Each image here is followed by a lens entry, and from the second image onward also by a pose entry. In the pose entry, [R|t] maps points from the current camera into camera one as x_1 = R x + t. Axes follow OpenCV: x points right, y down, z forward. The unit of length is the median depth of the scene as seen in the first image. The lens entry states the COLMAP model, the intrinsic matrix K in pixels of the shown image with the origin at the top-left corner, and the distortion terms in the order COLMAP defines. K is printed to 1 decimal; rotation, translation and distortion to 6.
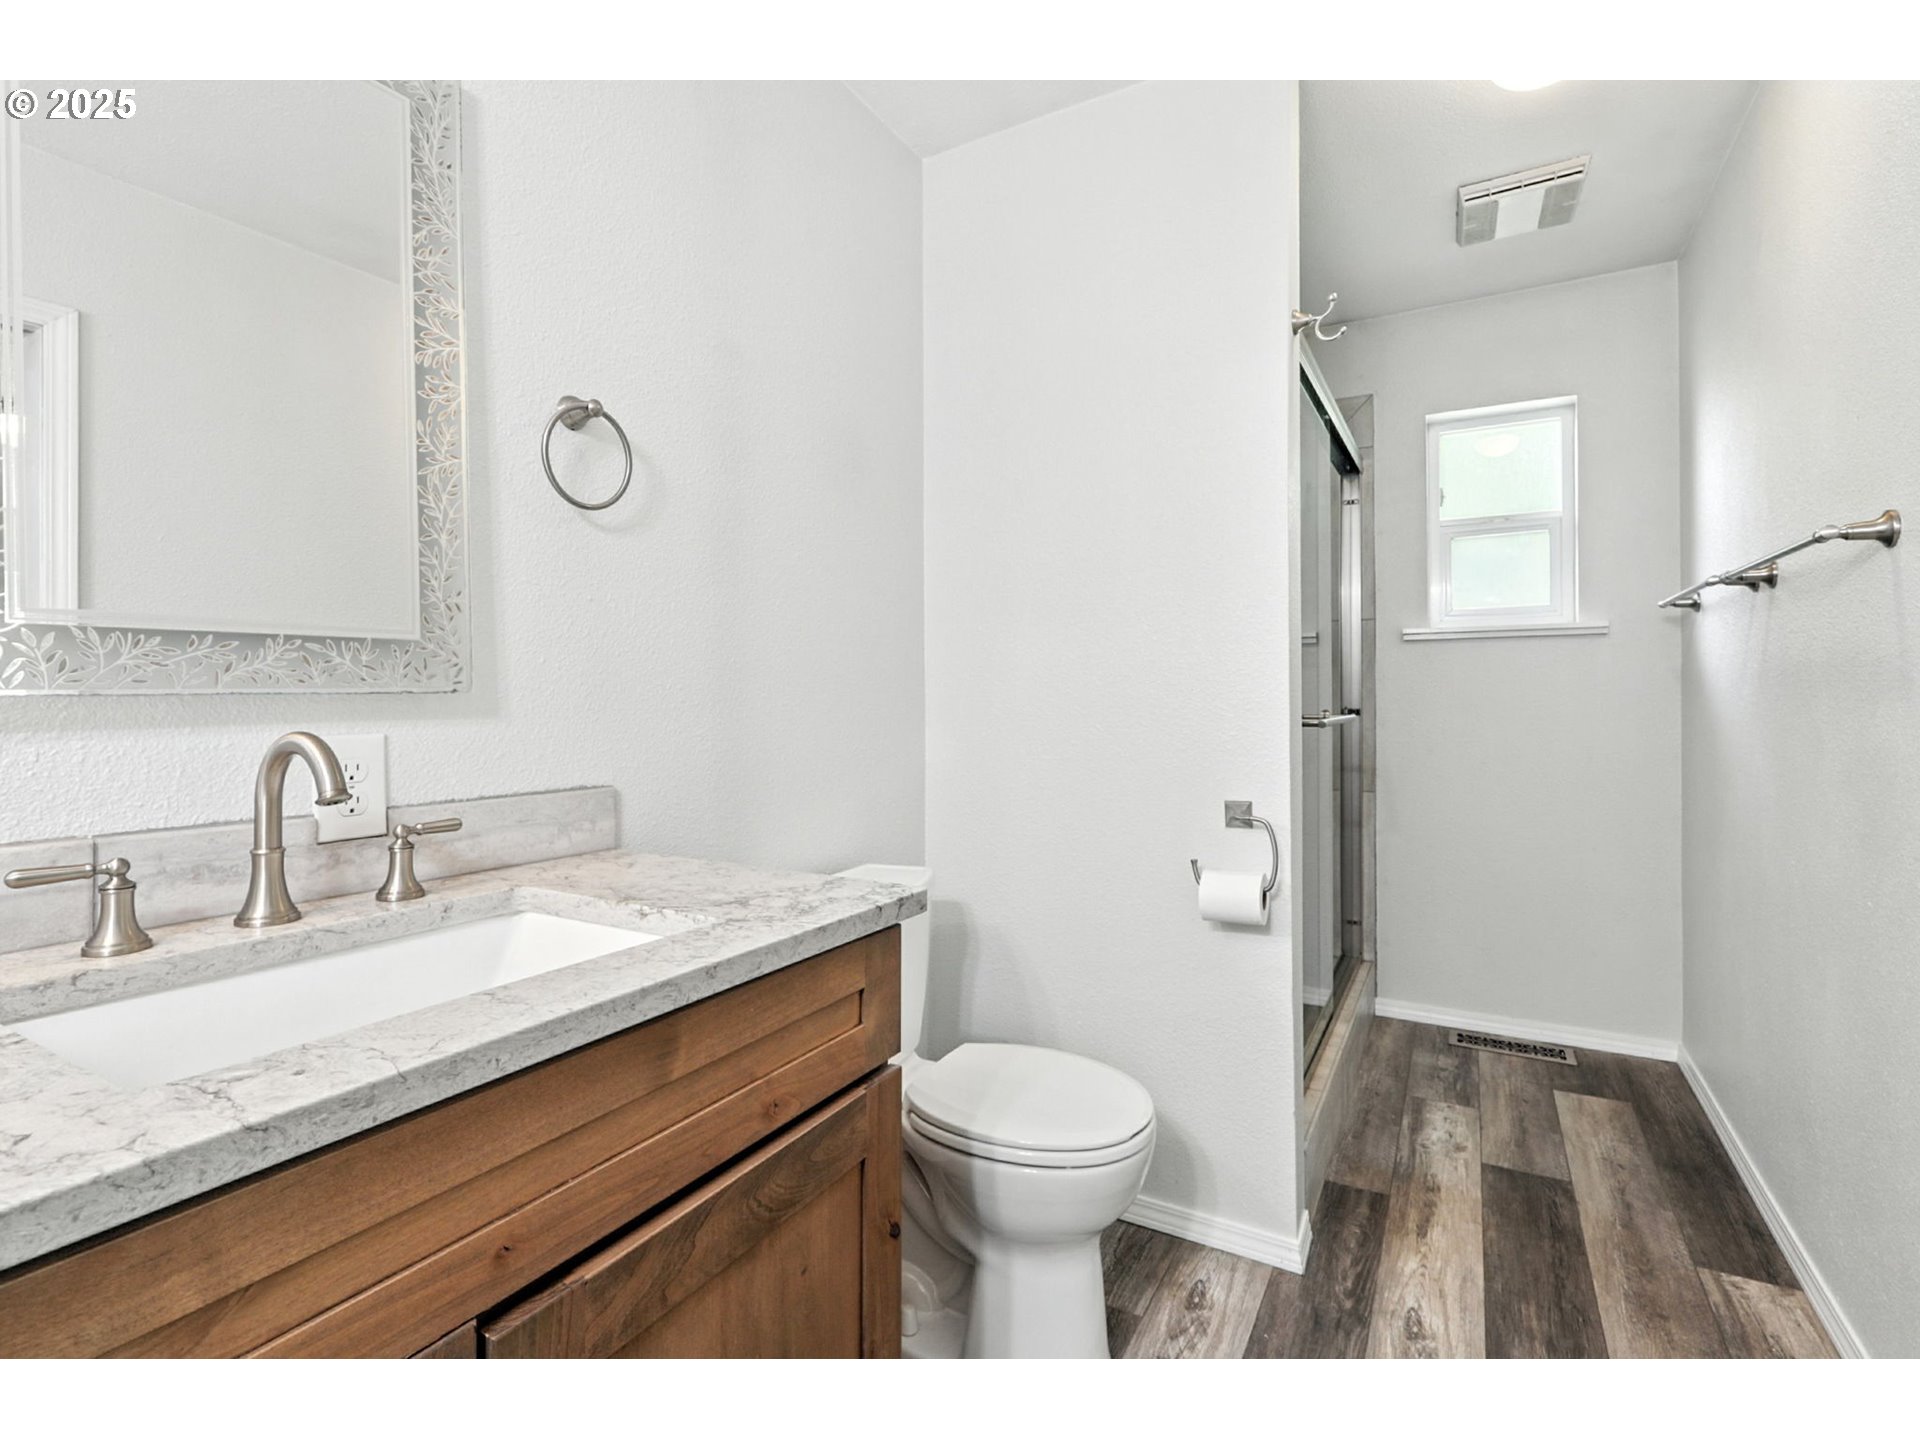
lens RADIAL K [[894.1, 0, 964.2], [0, 894.1, 712.5], [0, 0, 1]] dist [-0.000847, 0.000108]
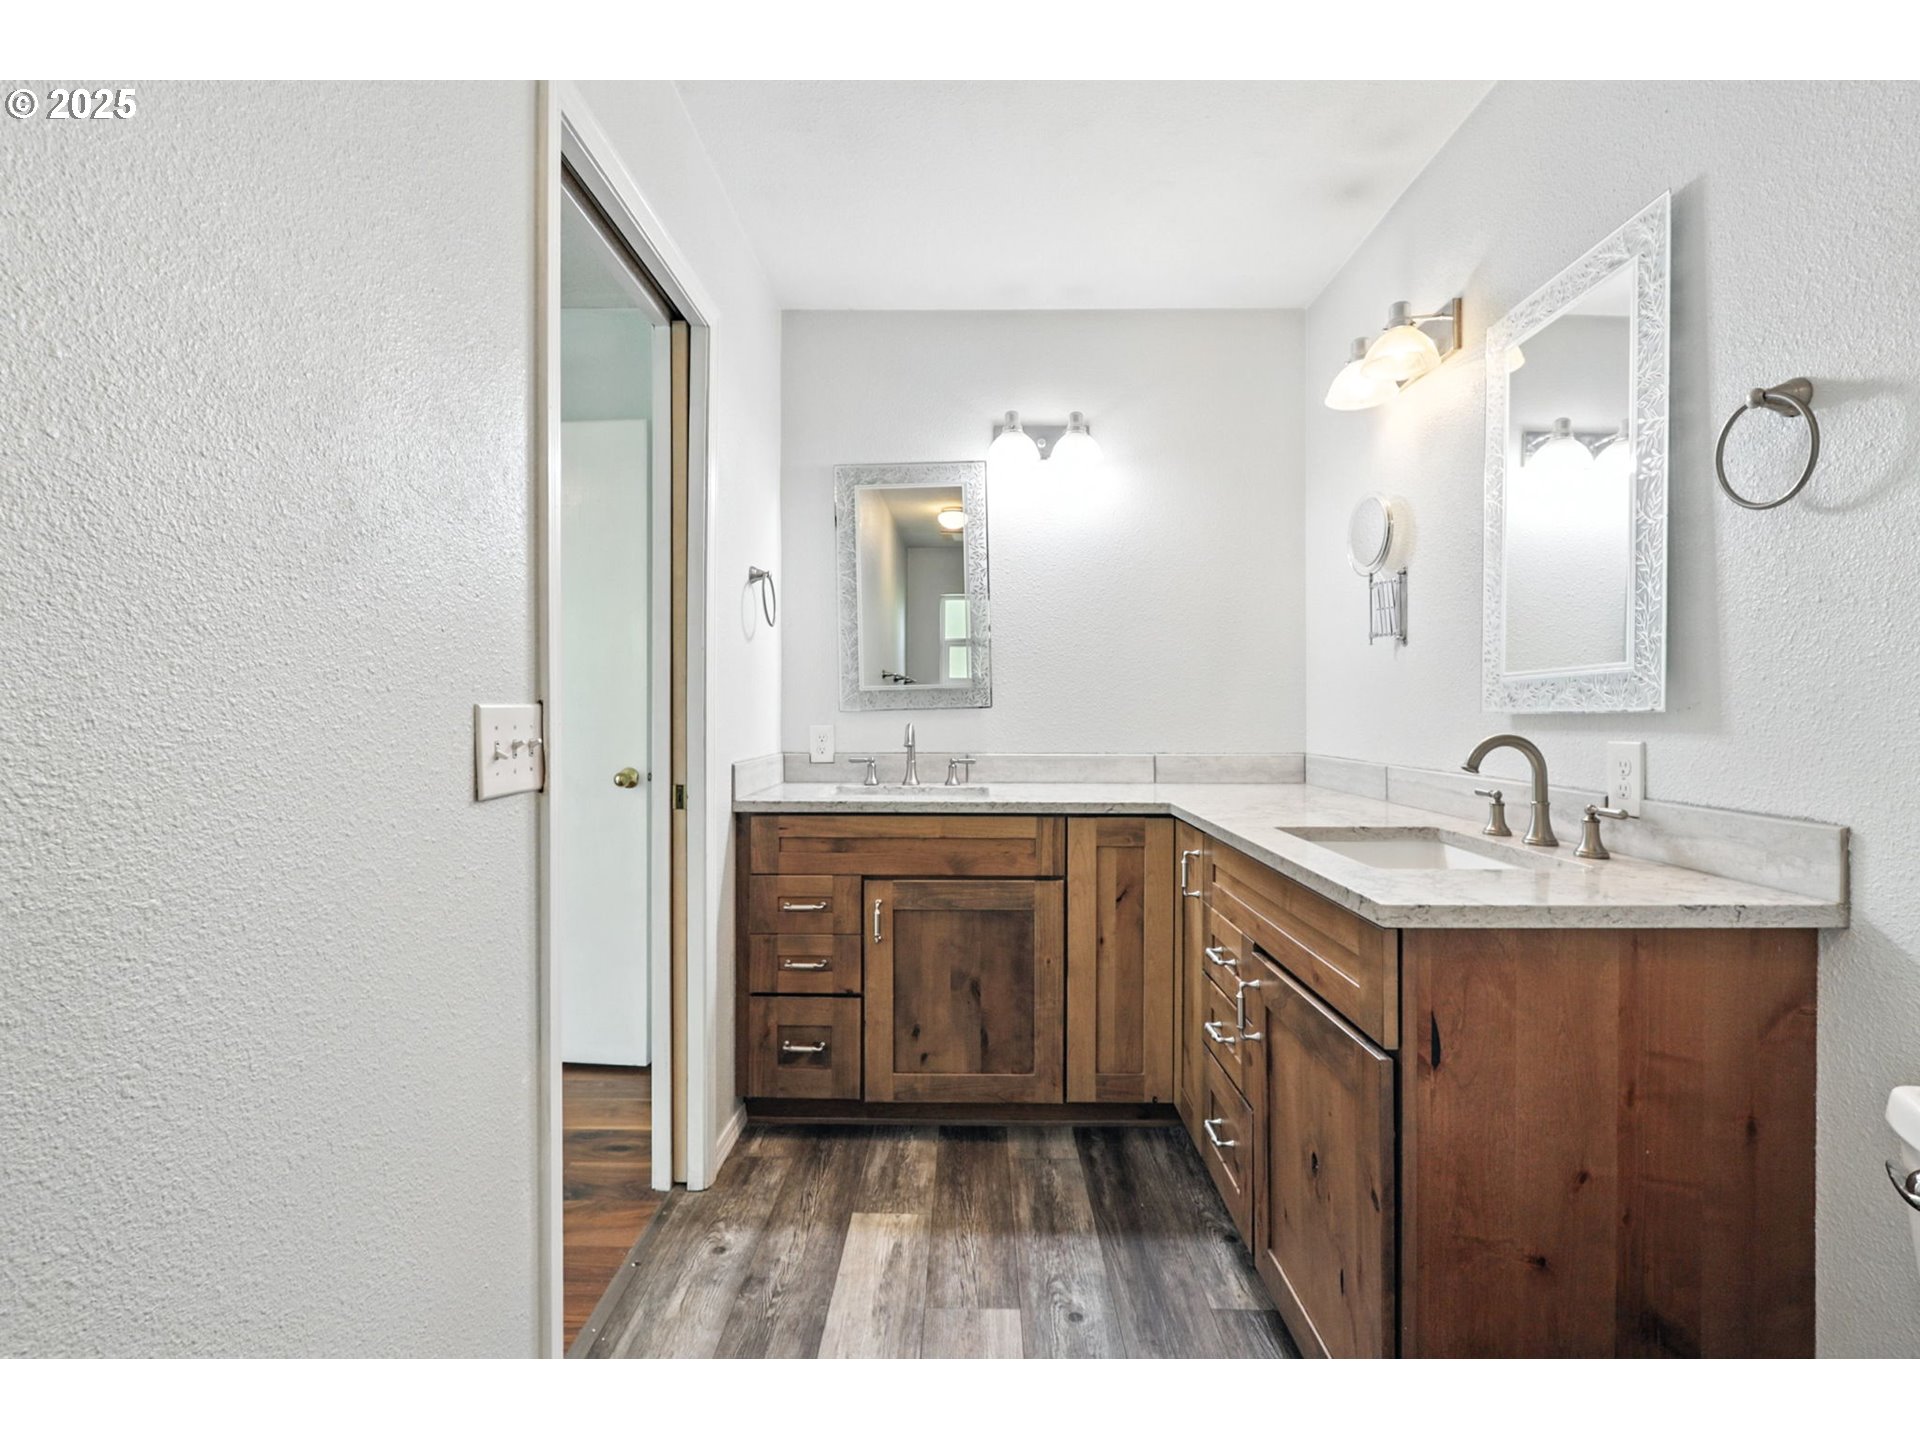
lens RADIAL K [[902.6, 0, 962.2], [0, 902.6, 709.8], [0, 0, 1]] dist [0.000123, -0.000792]
pose [[-0.878270, 0.008038, -0.478097, 0.914621], [-0.001378, 0.999812, 0.019340, -0.044803], [0.478162, 0.017644, -0.878094, 1.887963]]
